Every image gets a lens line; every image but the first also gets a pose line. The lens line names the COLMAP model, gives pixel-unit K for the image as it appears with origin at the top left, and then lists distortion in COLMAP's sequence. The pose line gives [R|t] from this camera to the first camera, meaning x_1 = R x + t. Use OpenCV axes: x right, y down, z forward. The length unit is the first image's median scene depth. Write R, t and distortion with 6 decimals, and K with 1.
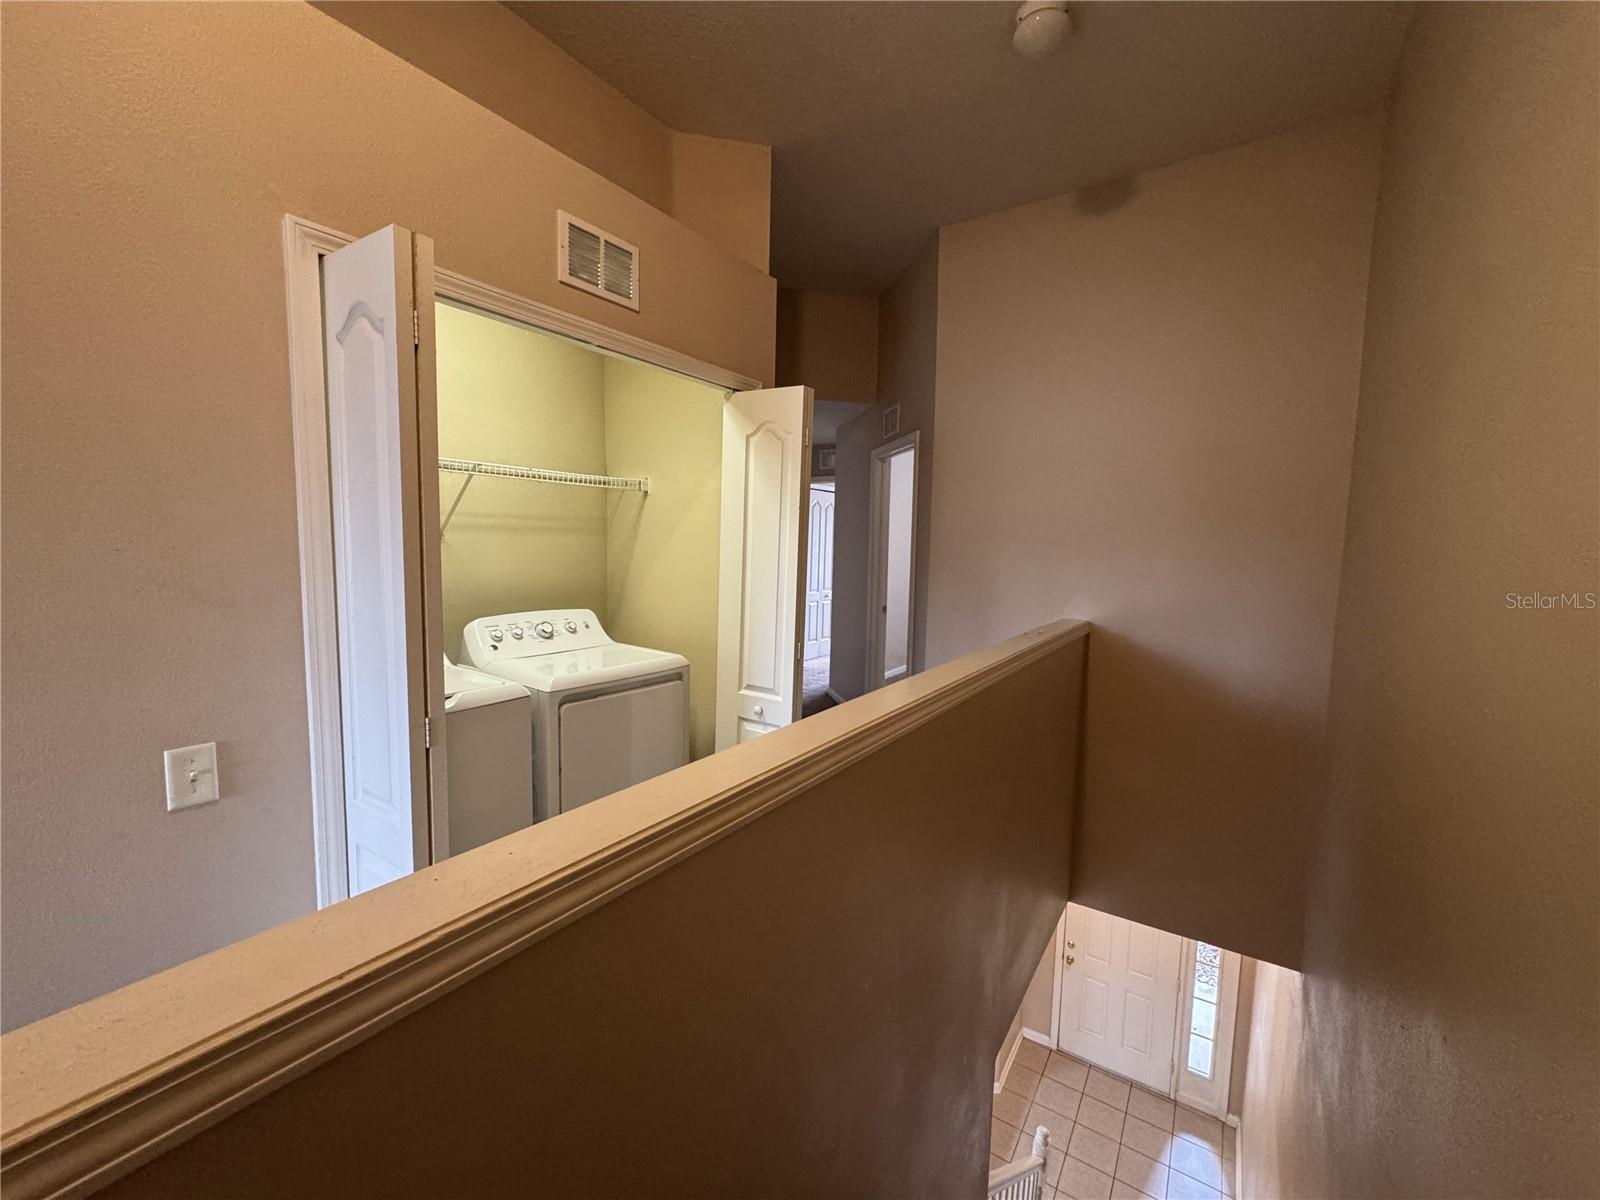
lens RADIAL K [[640.8, 0, 800.0], [0, 640.8, 600.0], [0, 0, 1]] dist [-0.002014, 0.000179]
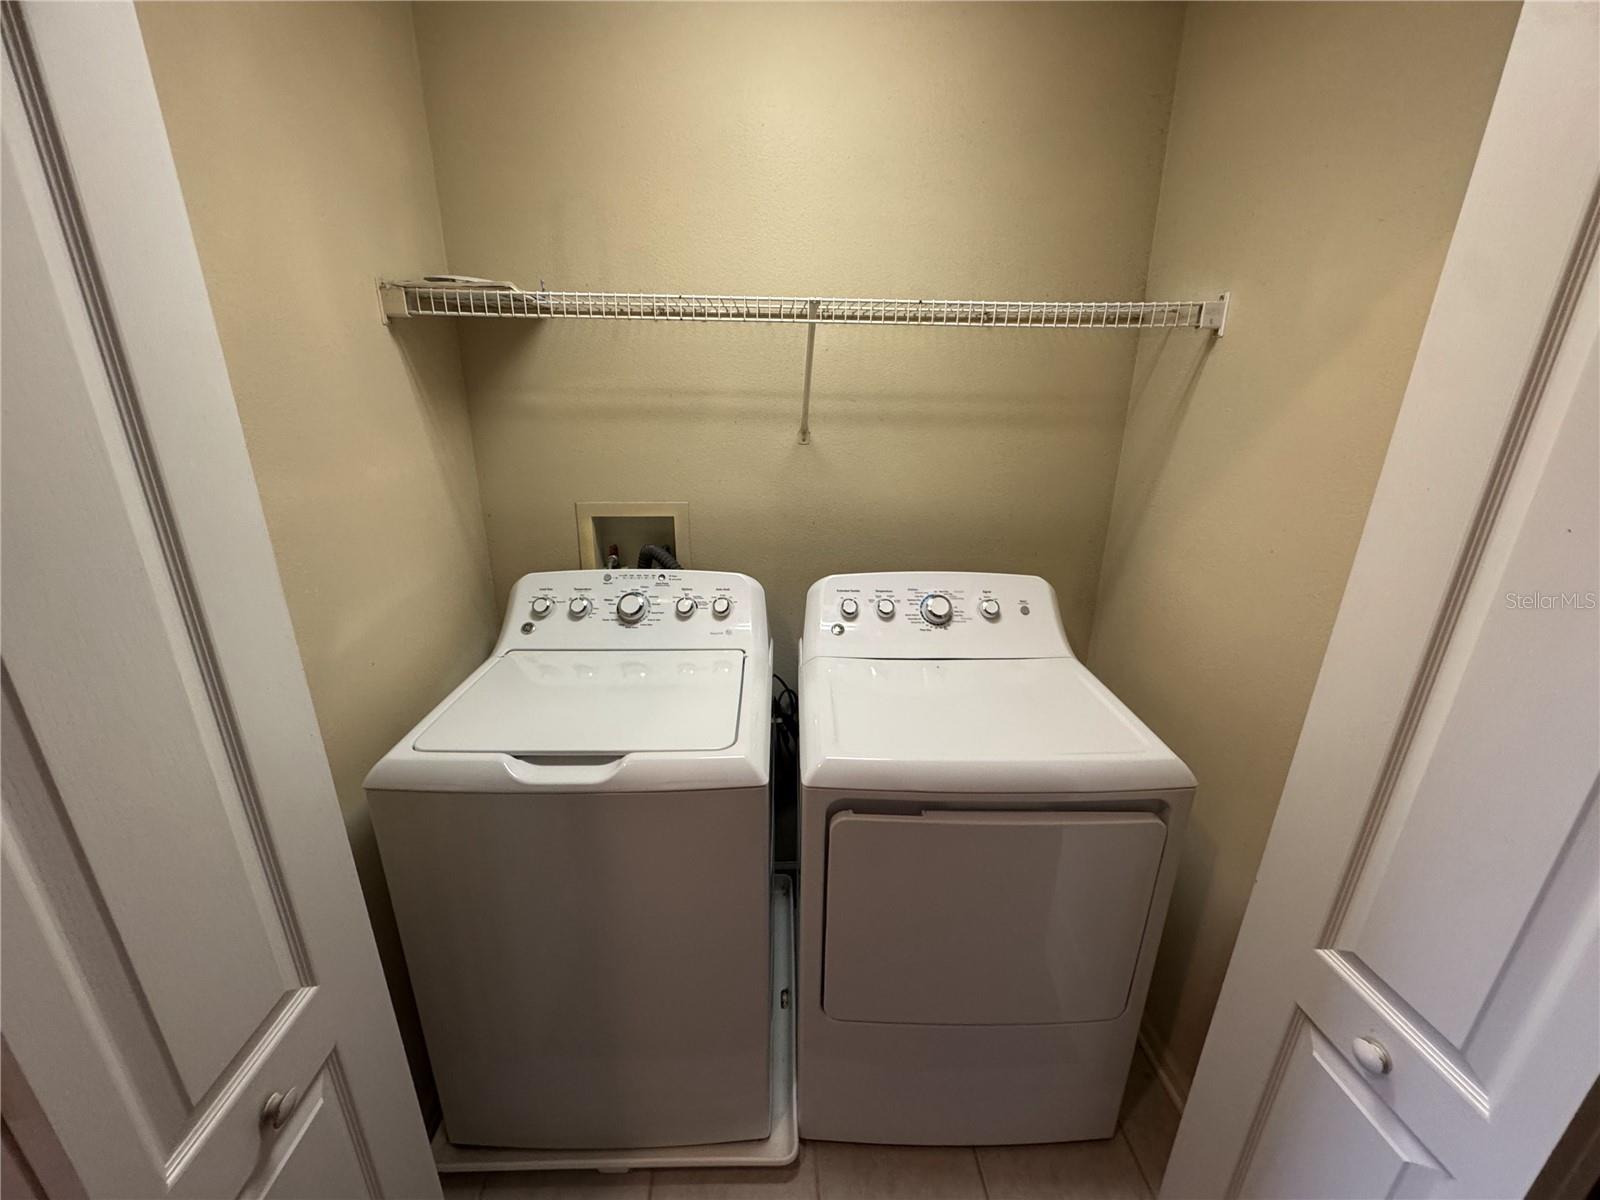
lens RADIAL K [[640.8, 0, 800.0], [0, 640.8, 600.0], [0, 0, 1]] dist [-0.002014, 0.000179]
pose [[0.601744, 0.240906, -0.761491, -0.065293], [-0.072186, 0.965928, 0.248539, -0.131906], [0.795420, -0.094588, 0.598631, 0.819744]]
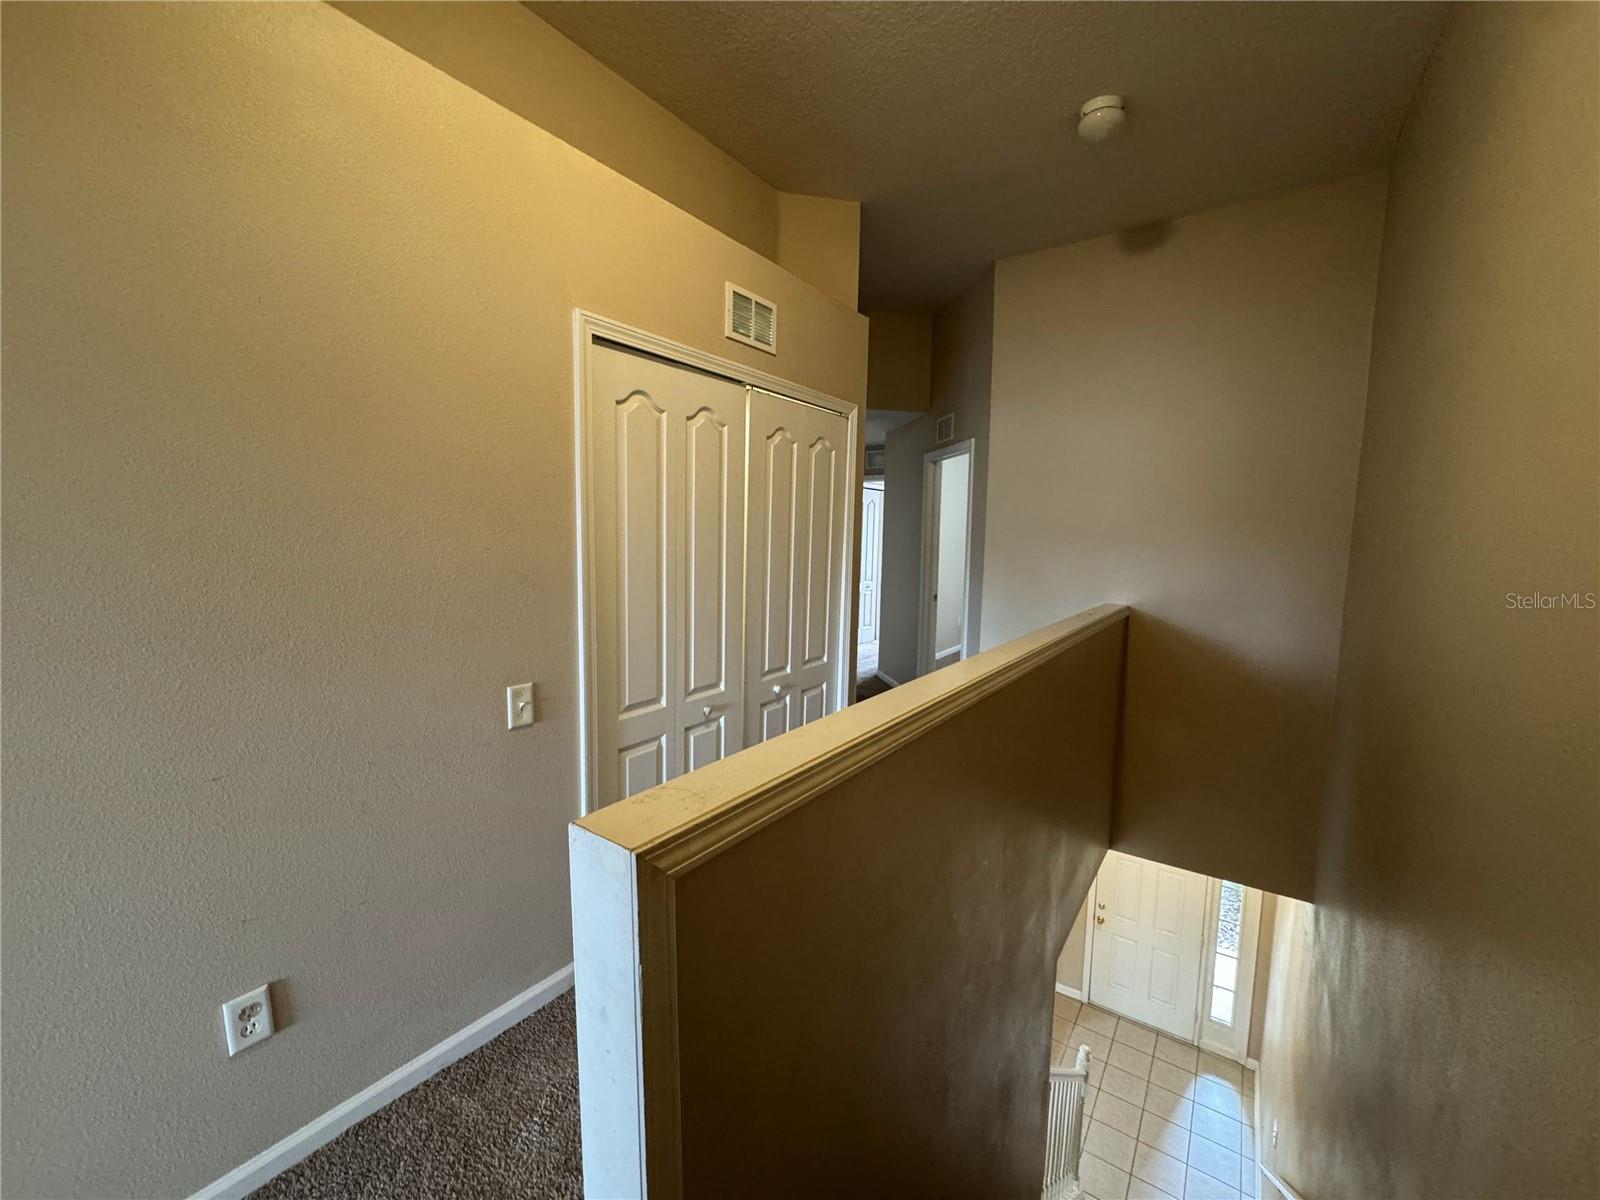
lens RADIAL K [[640.8, 0, 800.0], [0, 640.8, 600.0], [0, 0, 1]] dist [-0.002014, 0.000179]
pose [[0.999768, -0.001374, -0.021494, -0.079074], [0.001601, 0.999943, 0.010582, 0.006598], [0.021479, -0.010614, 0.999713, -0.112975]]
